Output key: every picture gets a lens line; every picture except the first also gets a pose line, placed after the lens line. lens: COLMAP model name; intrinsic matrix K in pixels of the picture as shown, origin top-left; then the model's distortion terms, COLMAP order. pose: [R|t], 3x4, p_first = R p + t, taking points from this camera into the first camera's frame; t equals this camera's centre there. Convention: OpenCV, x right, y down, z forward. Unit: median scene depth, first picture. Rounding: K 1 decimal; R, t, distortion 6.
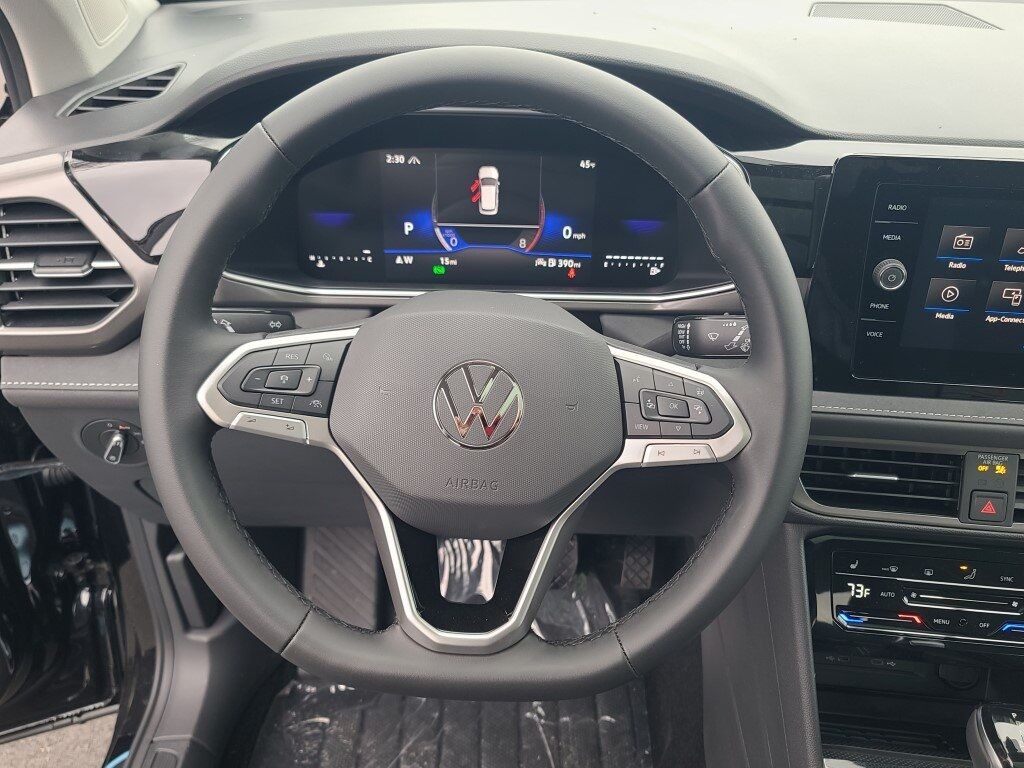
lens RADIAL K [[869.1, 0, 512.0], [0, 869.1, 384.0], [0, 0, 1]] dist [0.033601, -0.001657]
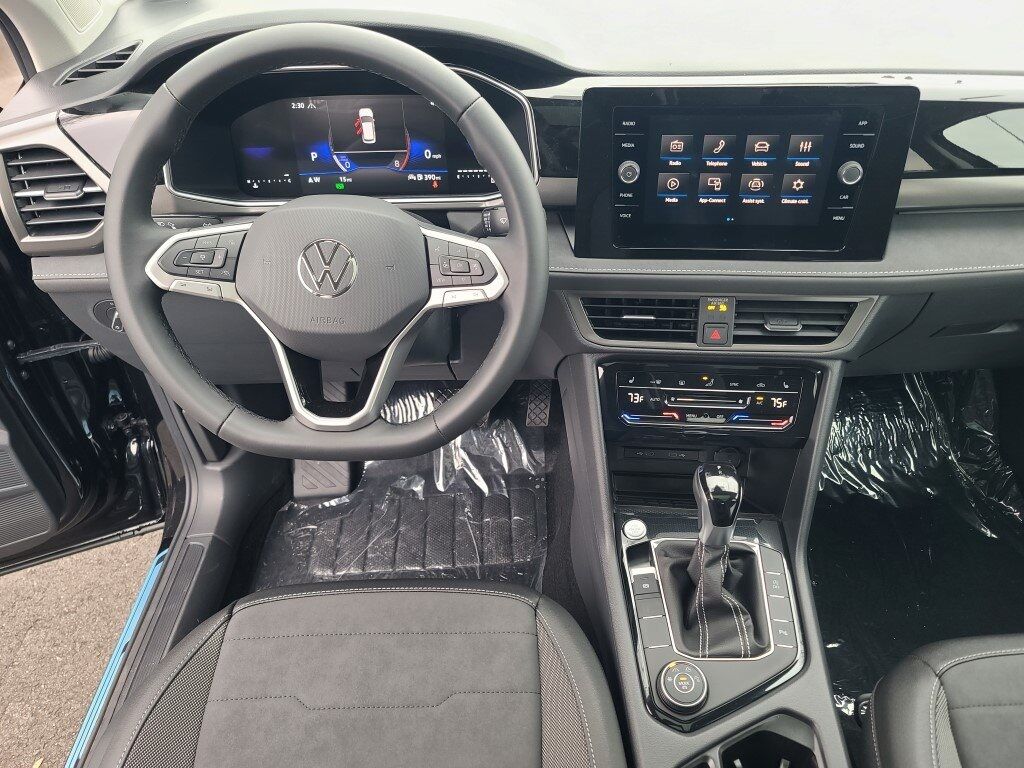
lens RADIAL K [[741.6, 0, 512.0], [0, 741.6, 384.0], [0, 0, 1]] dist [0.062244, -0.065902]
pose [[0.998847, -0.040258, -0.026136, 0.233927], [0.042867, 0.993178, 0.108444, 0.073404], [0.021592, -0.109440, 0.993759, -0.242916]]
